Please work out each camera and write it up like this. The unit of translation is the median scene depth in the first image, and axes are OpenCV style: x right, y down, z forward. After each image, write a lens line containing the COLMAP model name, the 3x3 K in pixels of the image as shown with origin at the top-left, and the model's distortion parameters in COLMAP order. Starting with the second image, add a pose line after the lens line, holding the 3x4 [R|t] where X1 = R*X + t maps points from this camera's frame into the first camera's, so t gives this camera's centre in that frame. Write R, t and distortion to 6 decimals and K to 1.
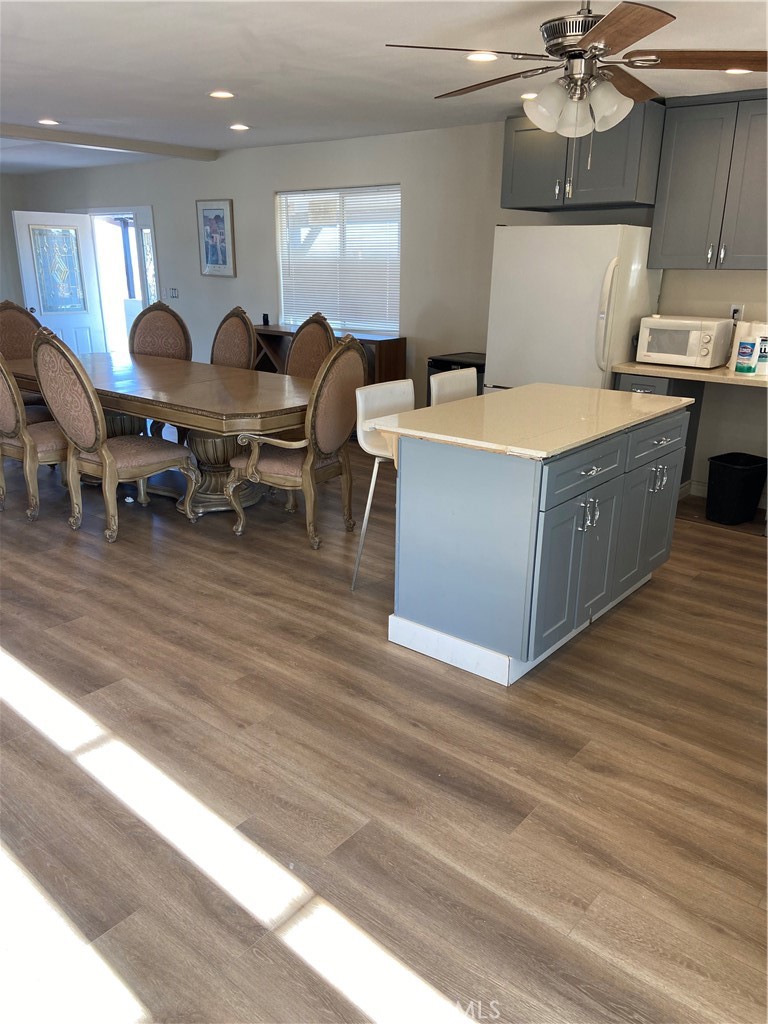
lens RADIAL K [[773.9, 0, 381.4], [0, 773.9, 507.8], [0, 0, 1]] dist [0.106330, -0.095987]
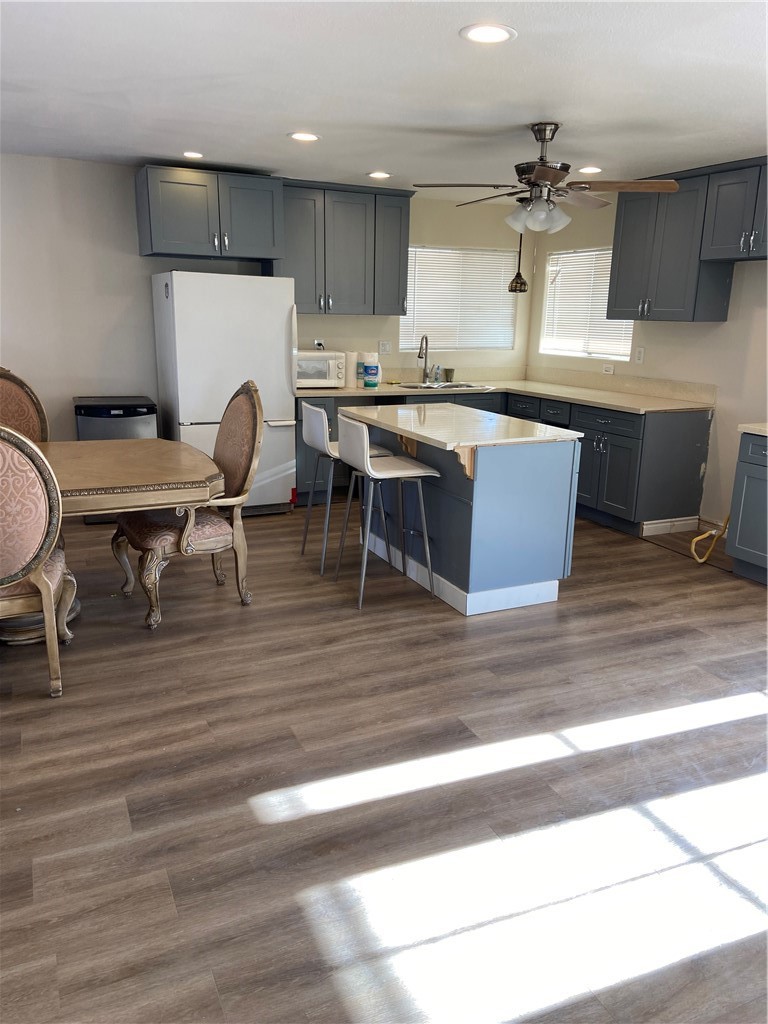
lens RADIAL K [[773.9, 0, 385.8], [0, 773.9, 517.6], [0, 0, 1]] dist [0.106330, -0.095987]
pose [[0.435265, -0.239429, 0.867882, -1.076678], [0.258660, 0.956604, 0.134181, -0.176985], [-0.862345, 0.166083, 0.478306, 0.492613]]
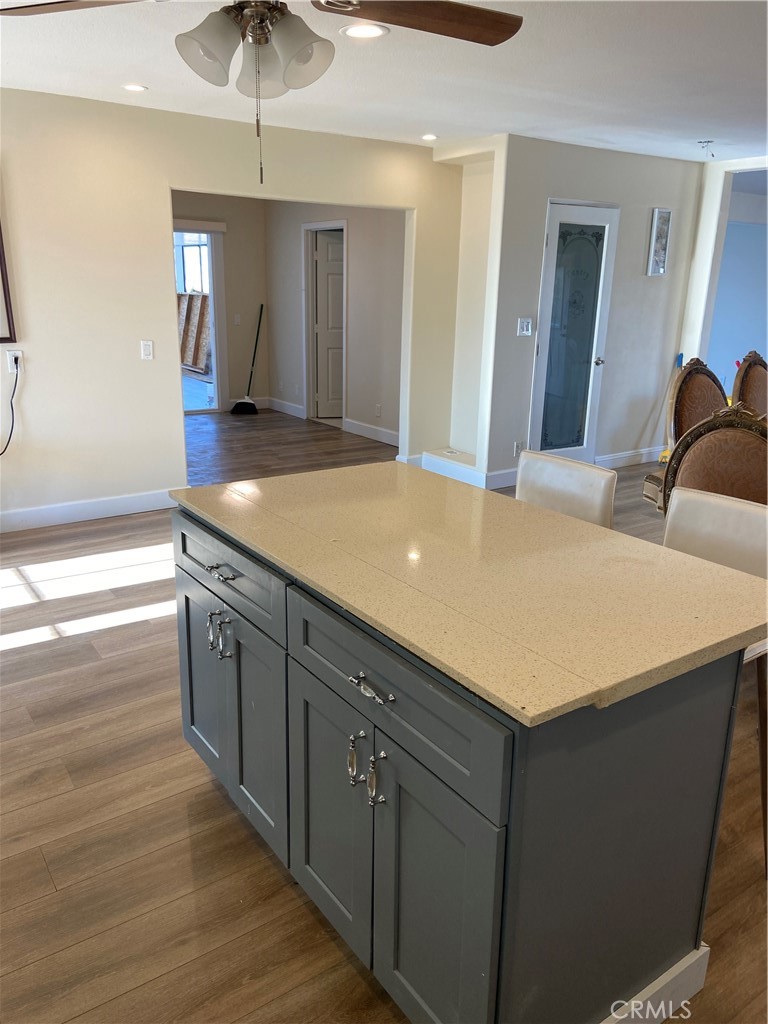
lens RADIAL K [[773.9, 0, 382.0], [0, 773.9, 508.6], [0, 0, 1]] dist [0.106330, -0.095987]
pose [[-0.267364, 0.263370, -0.926905, 0.749618], [-0.298951, 0.891787, 0.339624, -0.329993], [0.916049, 0.367902, -0.159697, 1.079213]]
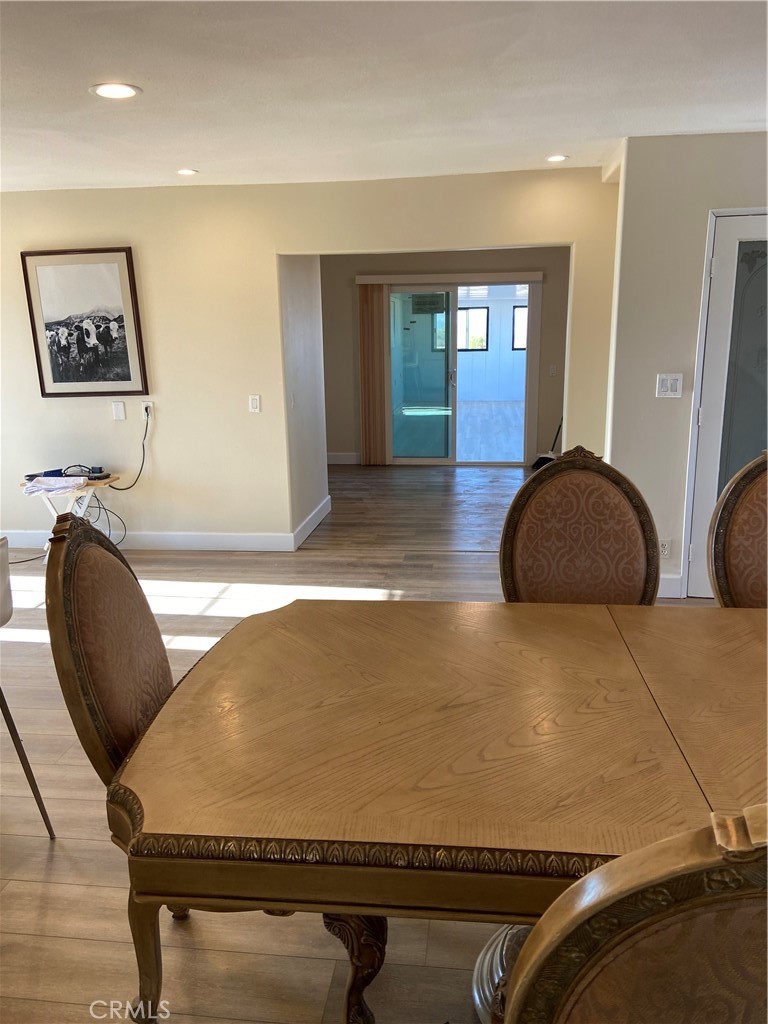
lens RADIAL K [[773.9, 0, 383.1], [0, 773.9, 515.5], [0, 0, 1]] dist [0.106330, -0.095987]
pose [[-0.841933, 0.140105, -0.521076, 0.055450], [-0.141486, 0.874589, 0.463763, -0.535690], [0.520703, 0.464182, -0.716522, 1.707314]]
